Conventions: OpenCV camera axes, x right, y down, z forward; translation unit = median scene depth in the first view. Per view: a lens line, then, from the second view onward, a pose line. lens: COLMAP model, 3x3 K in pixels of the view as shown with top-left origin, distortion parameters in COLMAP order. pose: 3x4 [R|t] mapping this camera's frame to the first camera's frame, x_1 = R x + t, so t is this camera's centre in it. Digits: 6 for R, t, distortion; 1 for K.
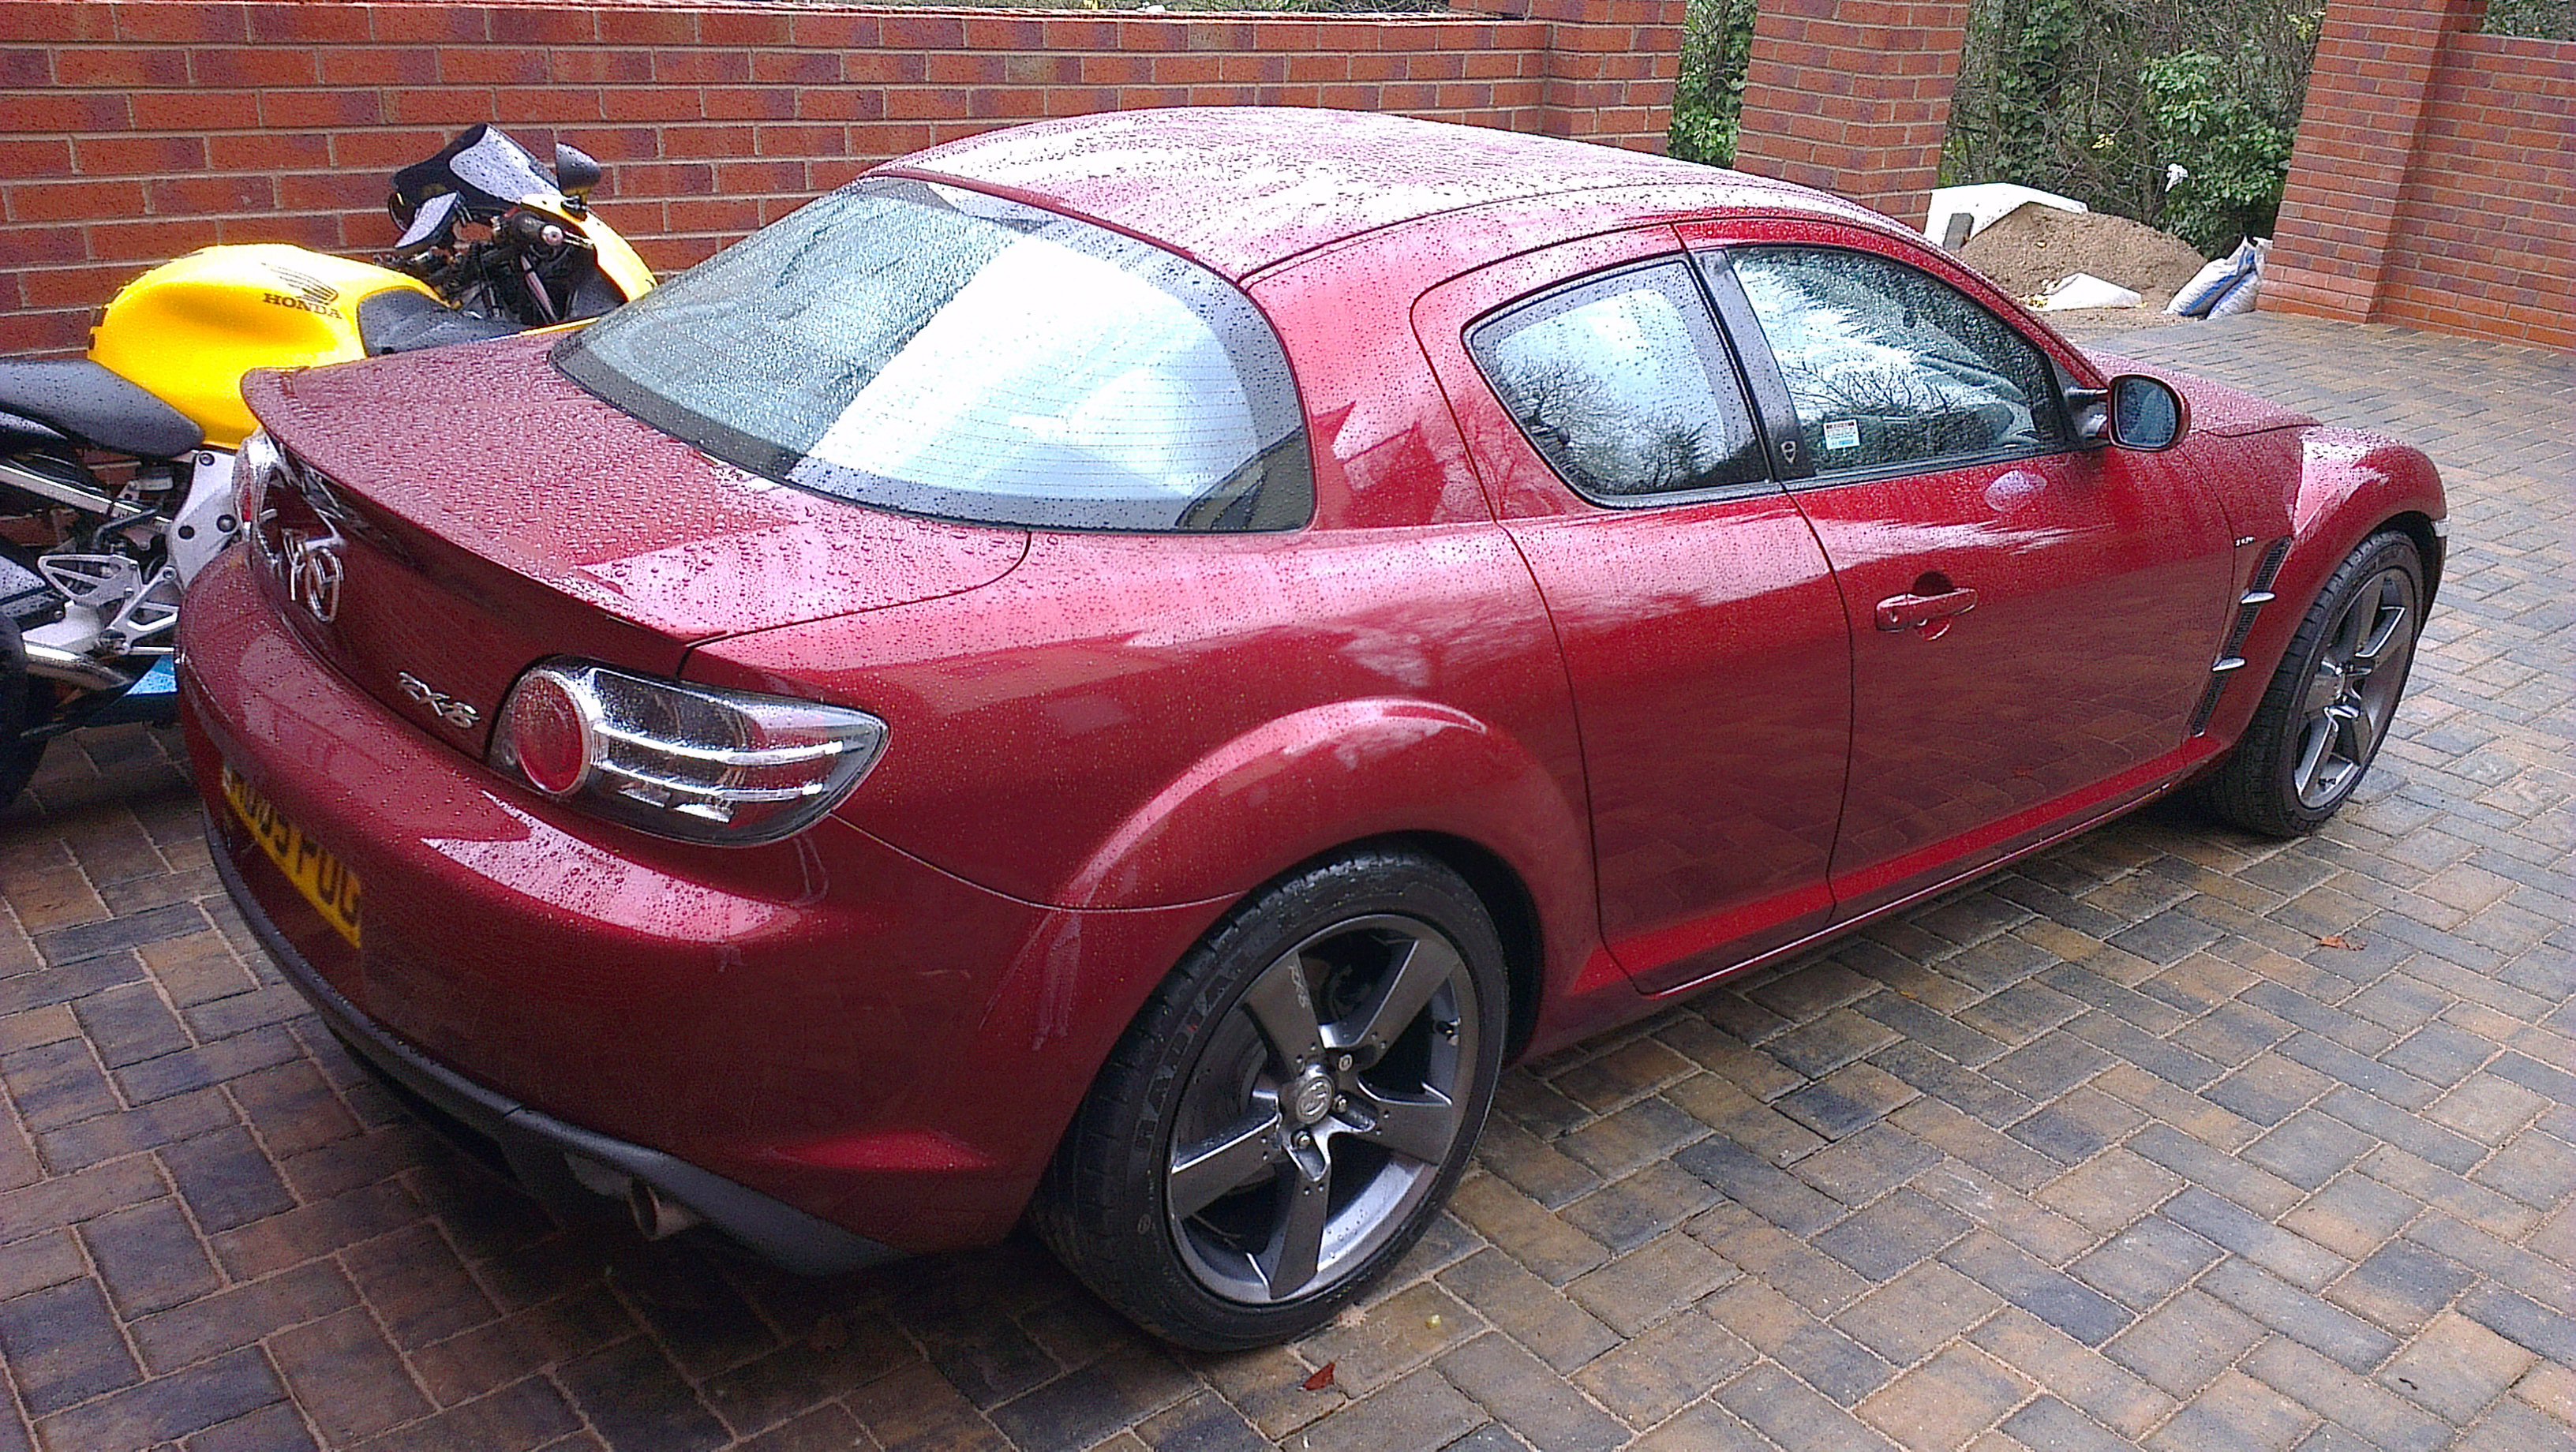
lens RADIAL K [[2052.2, 0, 1292.0], [0, 2052.2, 714.2], [0, 0, 1]] dist [0.155423, -0.265360]
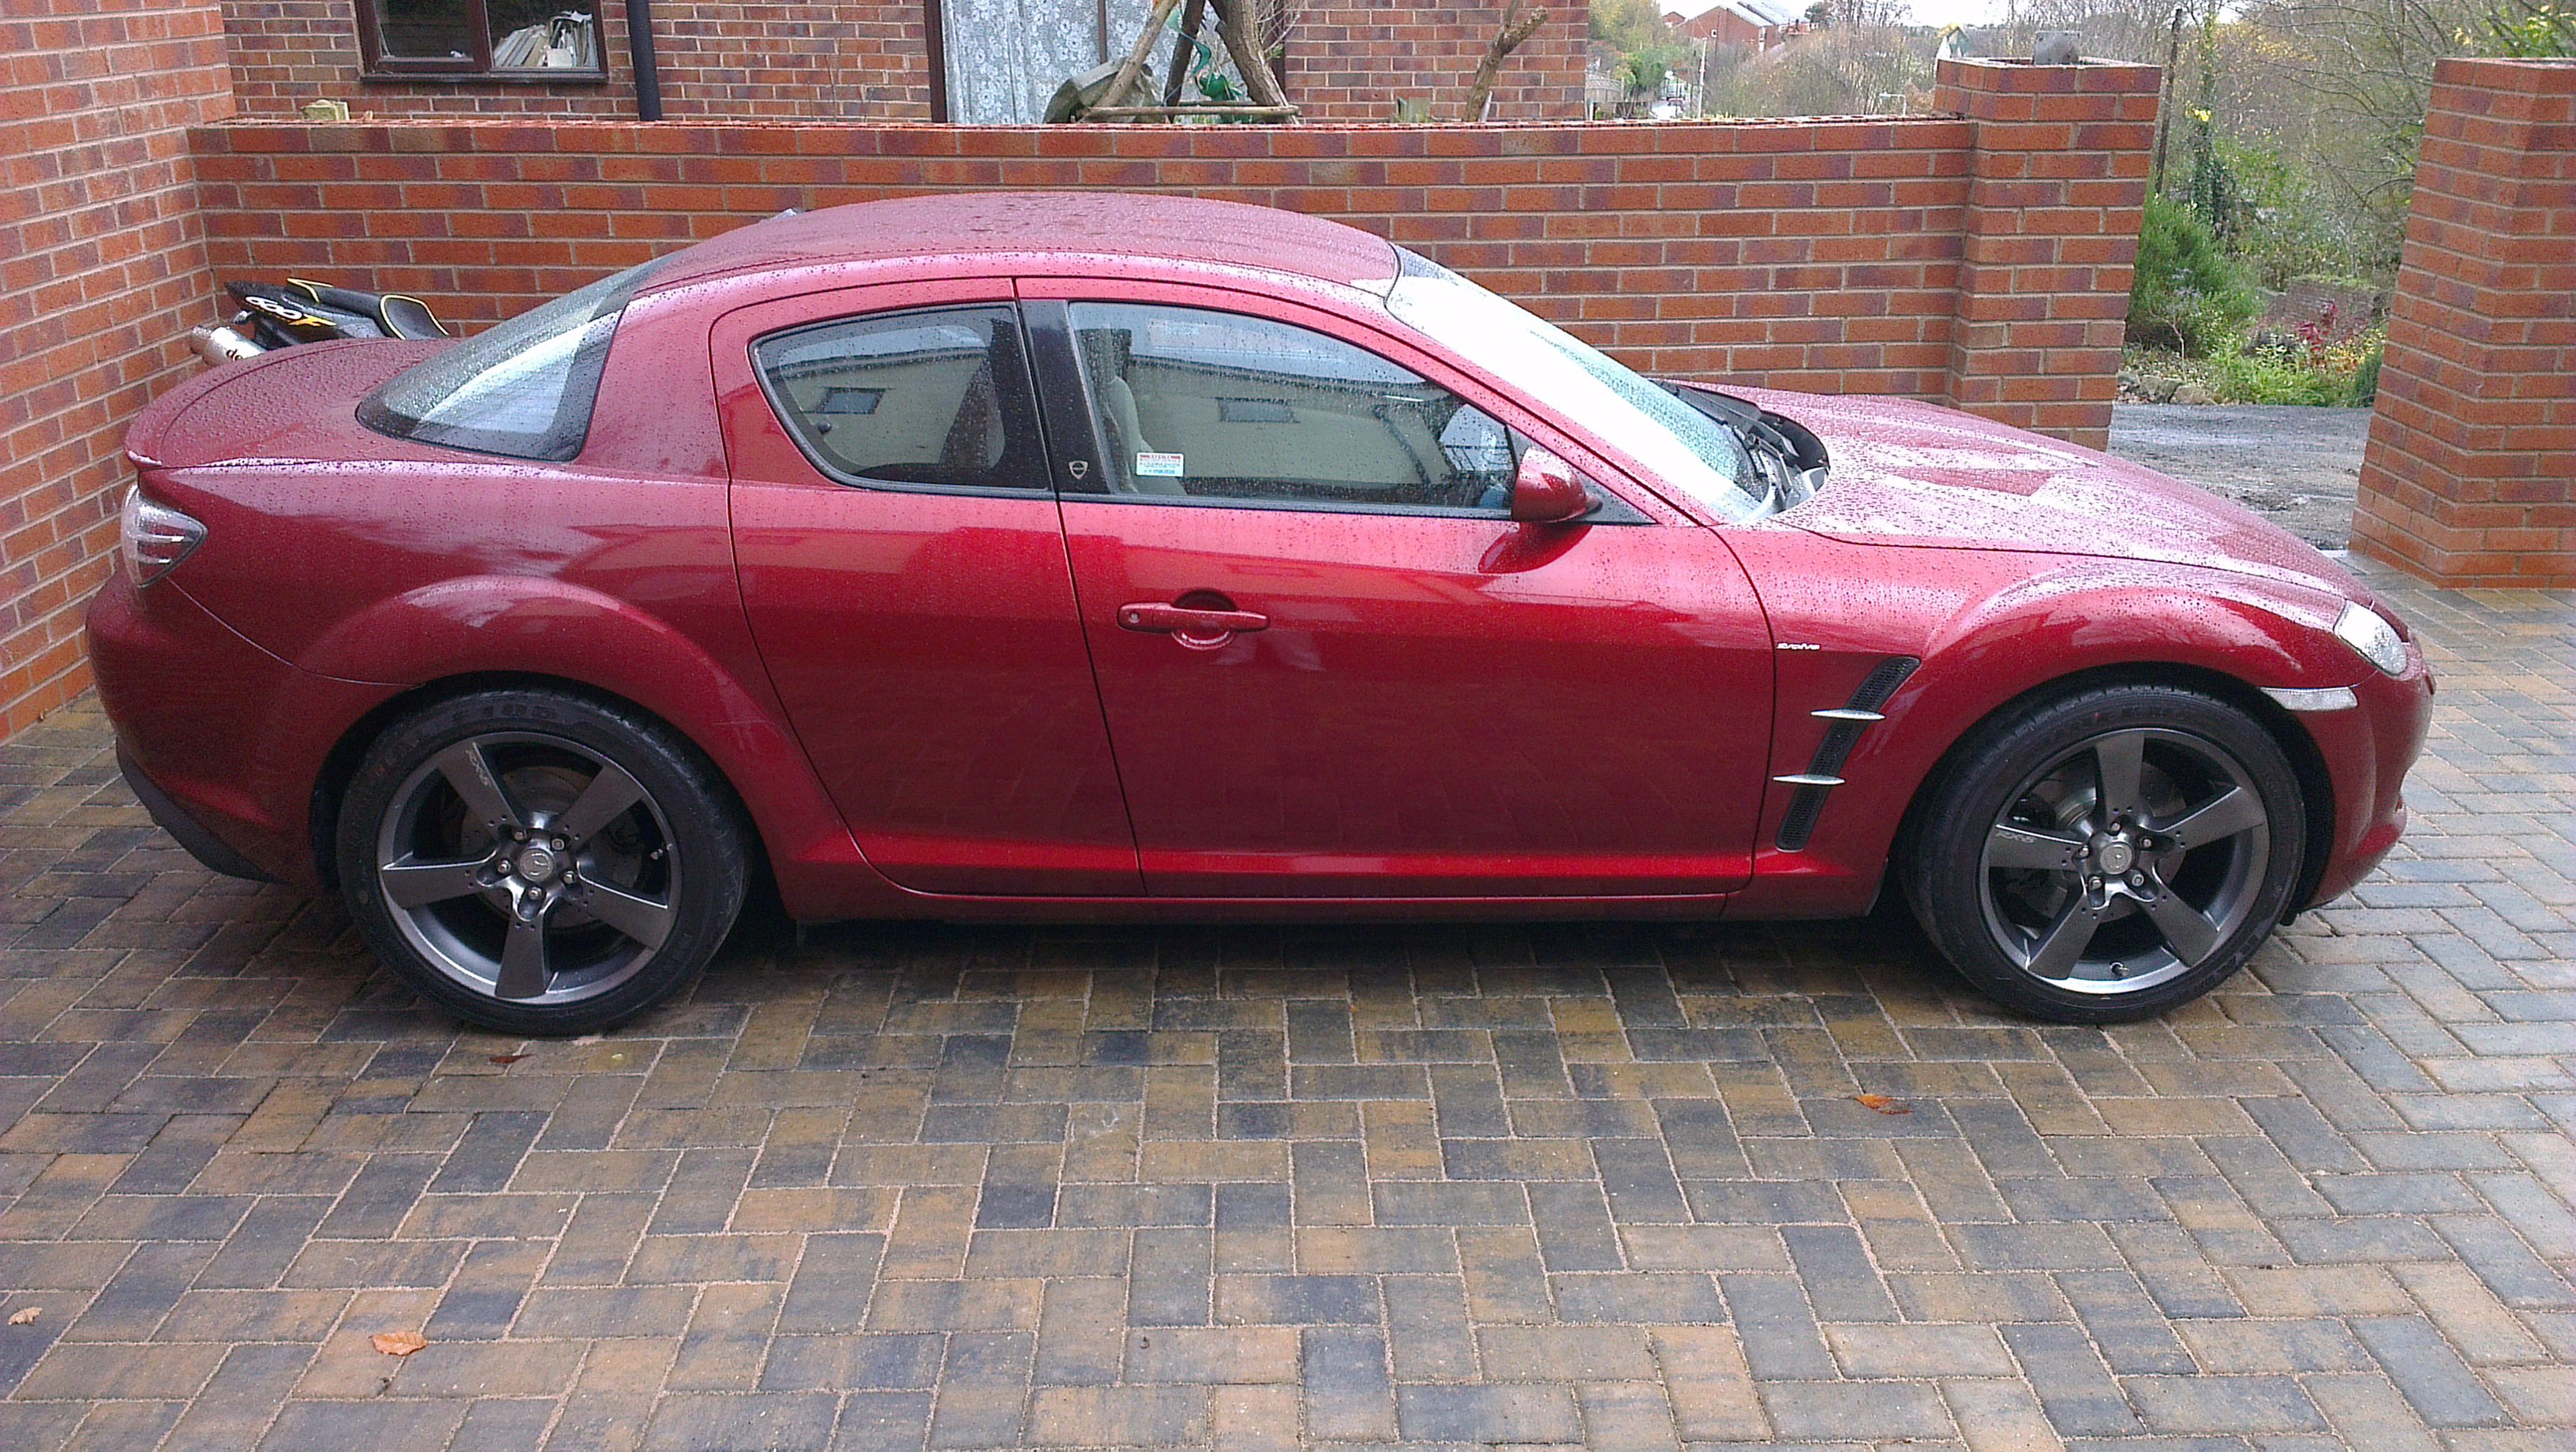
lens RADIAL K [[2052.2, 0, 1292.0], [0, 2052.2, 714.2], [0, 0, 1]] dist [0.155423, -0.265360]
pose [[0.770446, 0.154787, -0.618428, 0.904411], [-0.189165, 0.981893, 0.010095, -0.019013], [0.608793, 0.109207, 0.785776, 0.124391]]
